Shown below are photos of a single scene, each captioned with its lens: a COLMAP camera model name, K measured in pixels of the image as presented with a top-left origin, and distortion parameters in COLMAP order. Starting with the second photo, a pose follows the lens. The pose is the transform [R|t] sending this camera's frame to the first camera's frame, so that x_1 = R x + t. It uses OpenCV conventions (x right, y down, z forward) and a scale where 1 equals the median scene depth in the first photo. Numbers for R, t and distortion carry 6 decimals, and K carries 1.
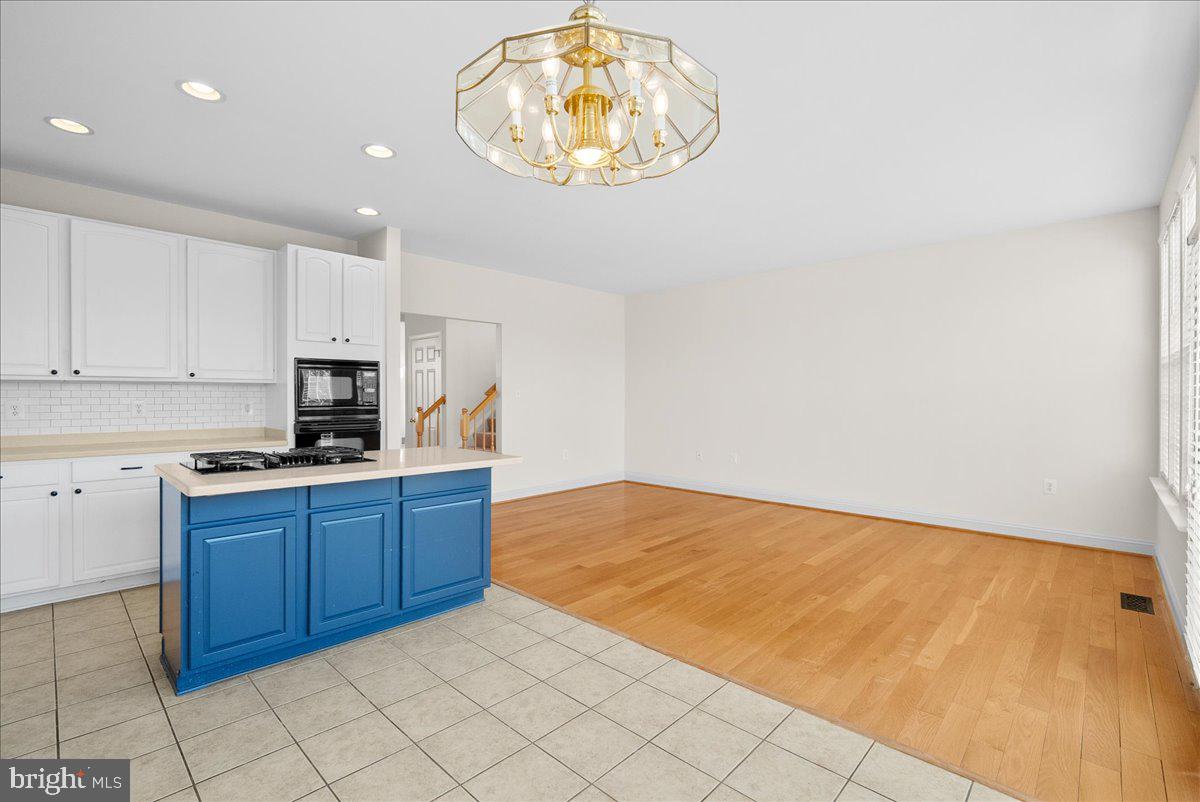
lens RADIAL K [[534.0, 0, 605.5], [0, 534.0, 401.3], [0, 0, 1]] dist [-0.008873, 0.001912]
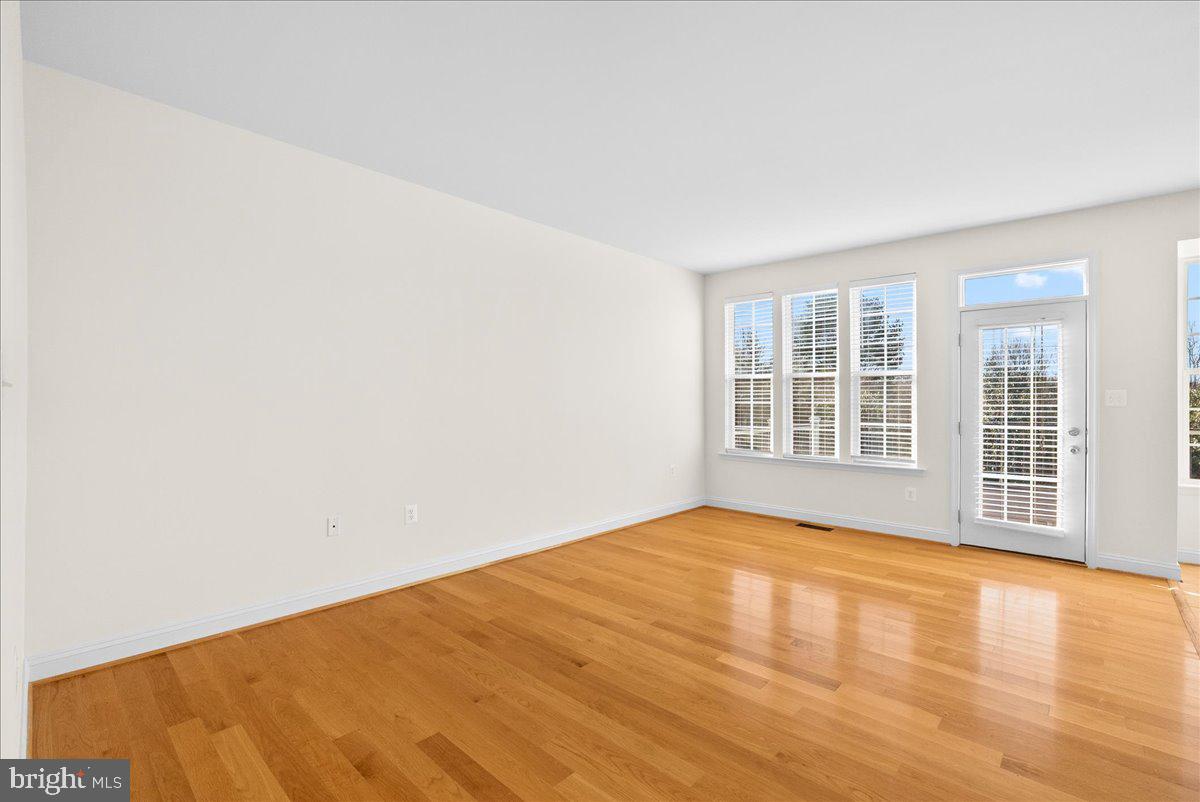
lens RADIAL K [[534.0, 0, 605.3], [0, 534.0, 402.6], [0, 0, 1]] dist [-0.008873, 0.001912]
pose [[-0.015573, -0.002490, 0.999876, -0.494156], [0.007994, 0.999965, 0.002615, -0.008107], [-0.999847, 0.008034, -0.015552, 1.333277]]
